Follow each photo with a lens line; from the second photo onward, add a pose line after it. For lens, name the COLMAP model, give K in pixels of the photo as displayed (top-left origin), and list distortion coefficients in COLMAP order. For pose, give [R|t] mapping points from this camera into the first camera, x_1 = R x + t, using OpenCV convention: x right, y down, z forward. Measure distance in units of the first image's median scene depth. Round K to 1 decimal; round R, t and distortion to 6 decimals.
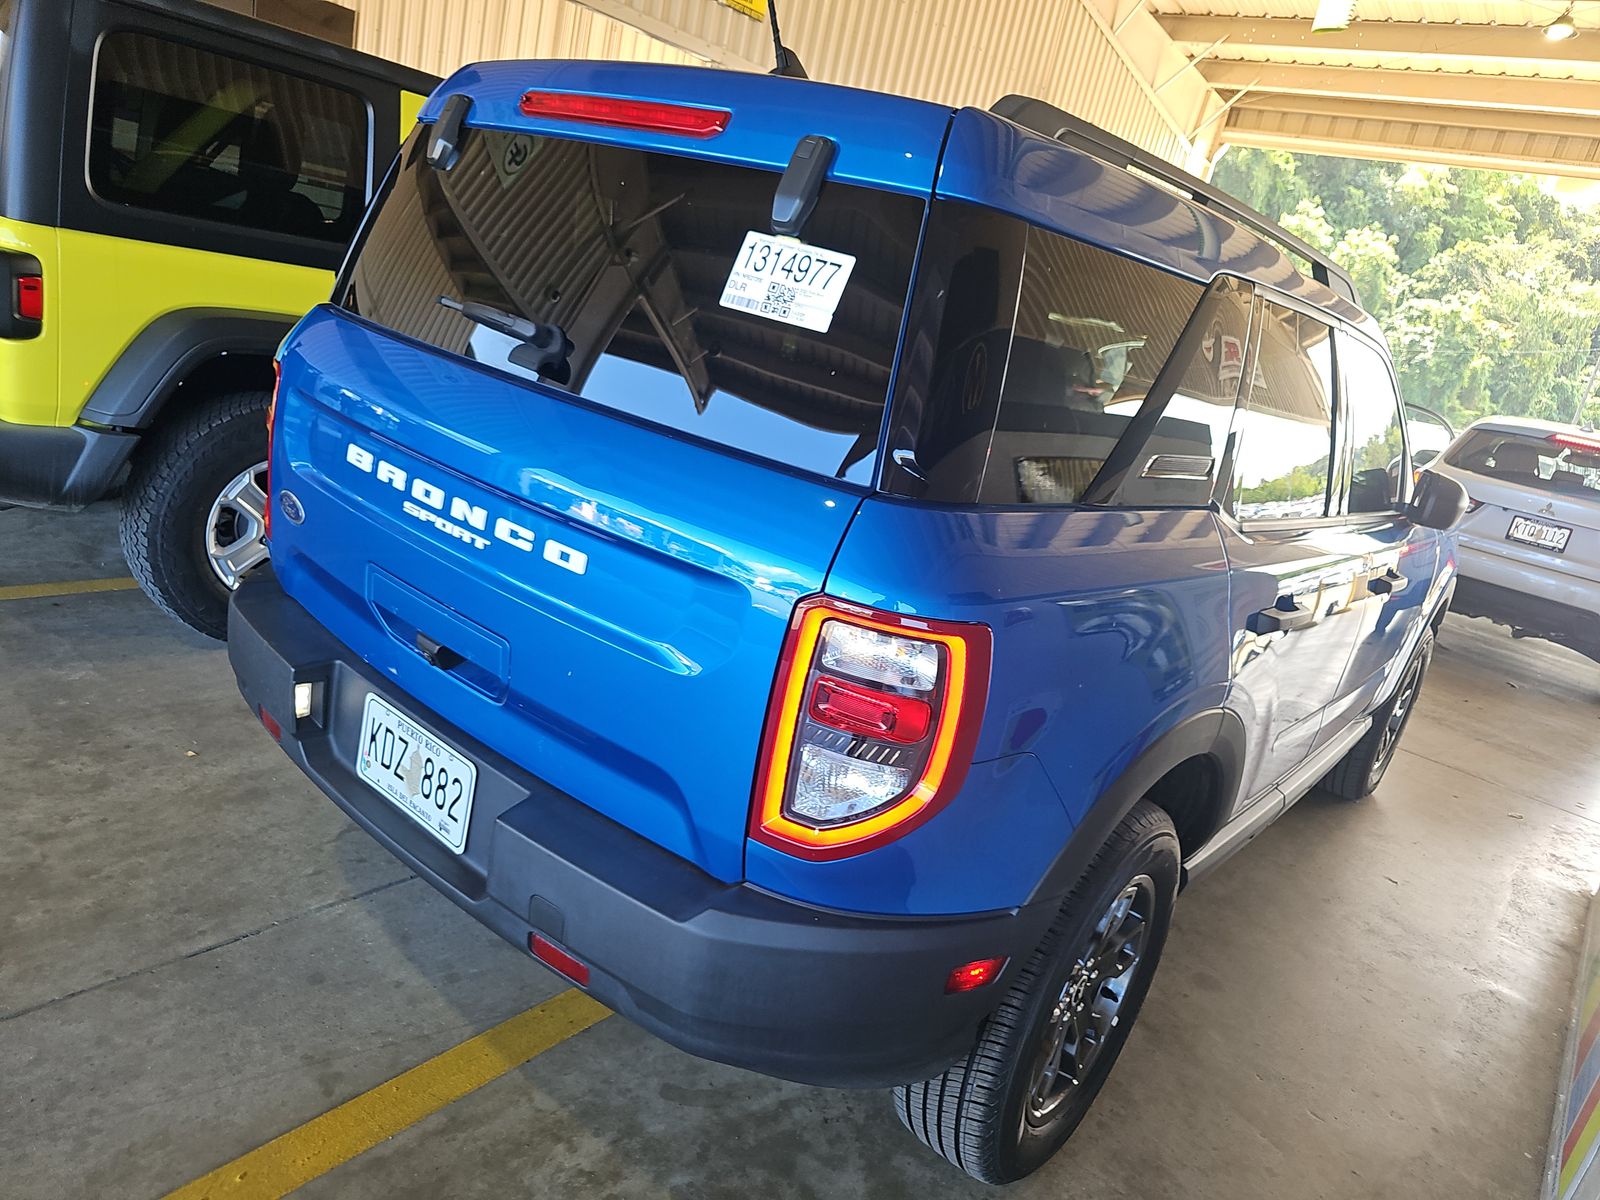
lens RADIAL K [[1104.6, 0, 862.2], [0, 1104.6, 636.0], [0, 0, 1]] dist [0.008063, 0.003462]
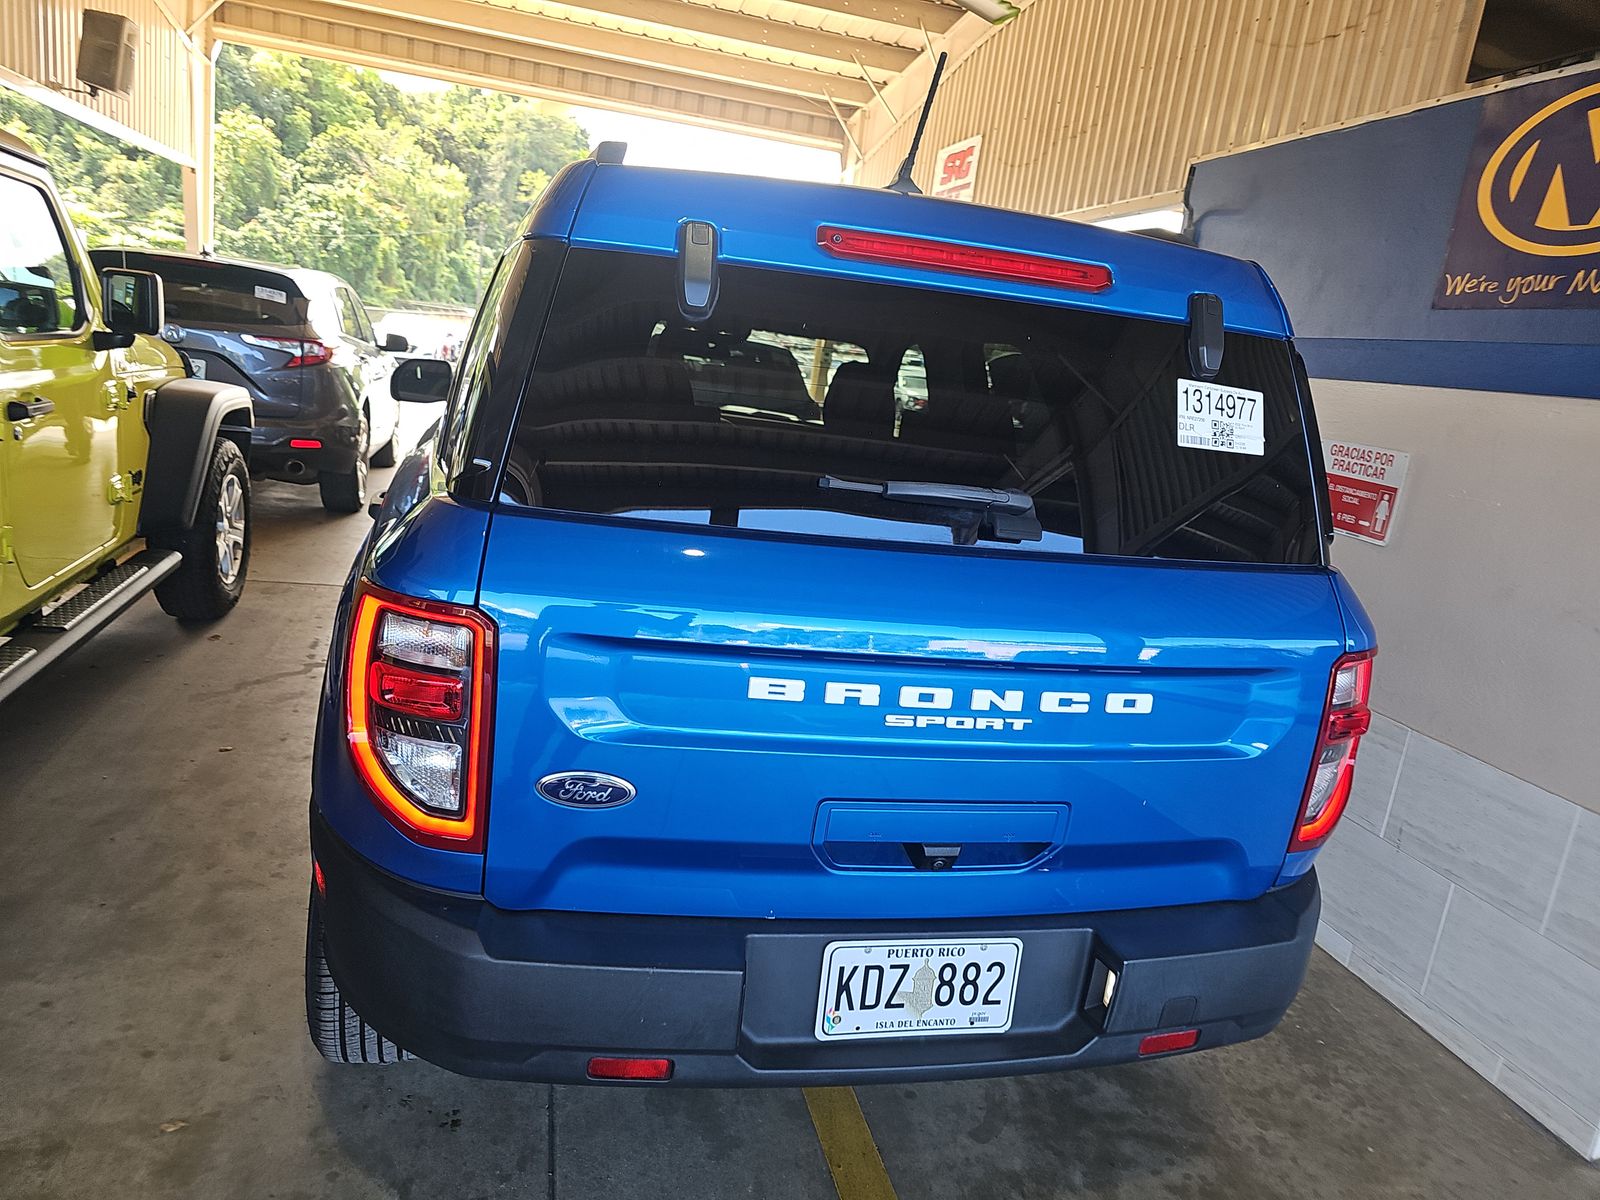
lens RADIAL K [[1078.2, 0, 794.4], [0, 1078.2, 603.6], [0, 0, 1]] dist [0.011698, -0.002152]
pose [[0.616888, -0.304587, 0.725725, -0.065975], [0.240046, 0.950960, 0.195072, -0.024507], [-0.749552, 0.053870, 0.659750, 0.030636]]
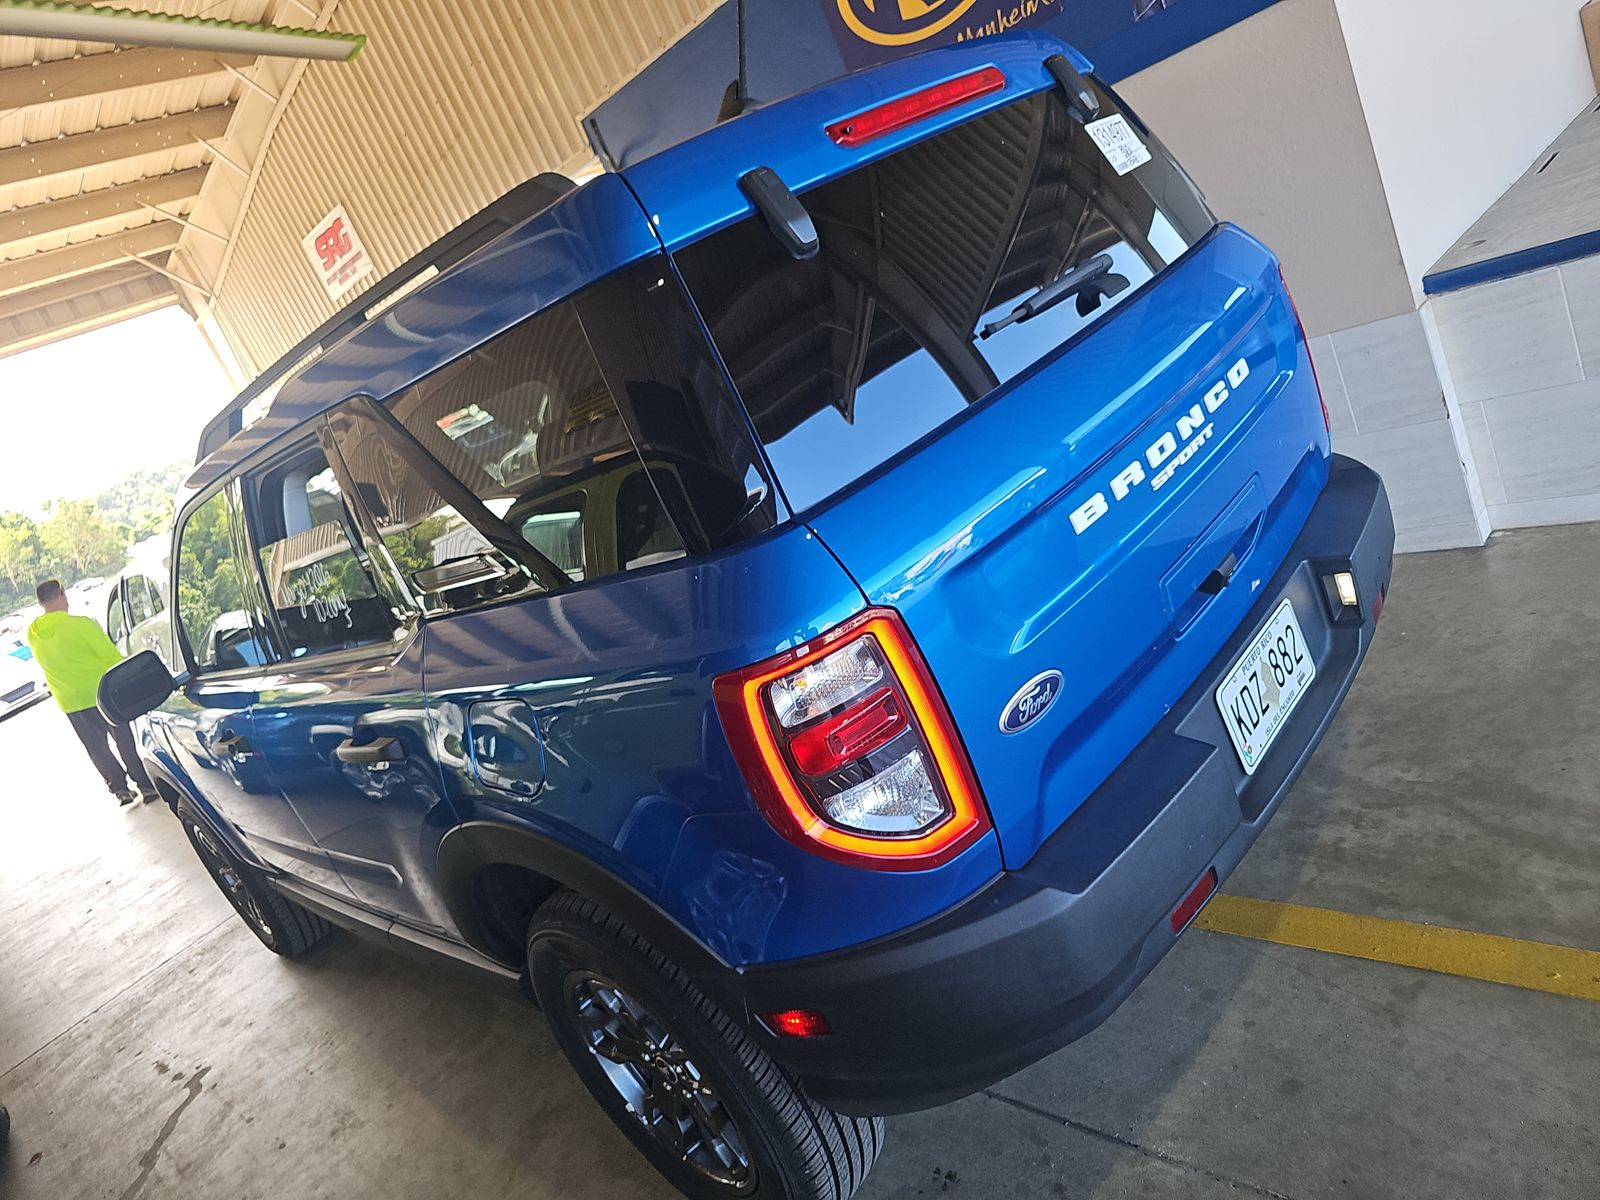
lens RADIAL K [[1064.3, 0, 805.8], [0, 1064.3, 591.8], [0, 0, 1]] dist [0.012741, -0.005574]
pose [[-0.010912, -0.497396, 0.867455, -0.077992], [0.662954, 0.645838, 0.378662, -0.037641], [-0.748580, 0.579215, 0.322703, 0.061753]]
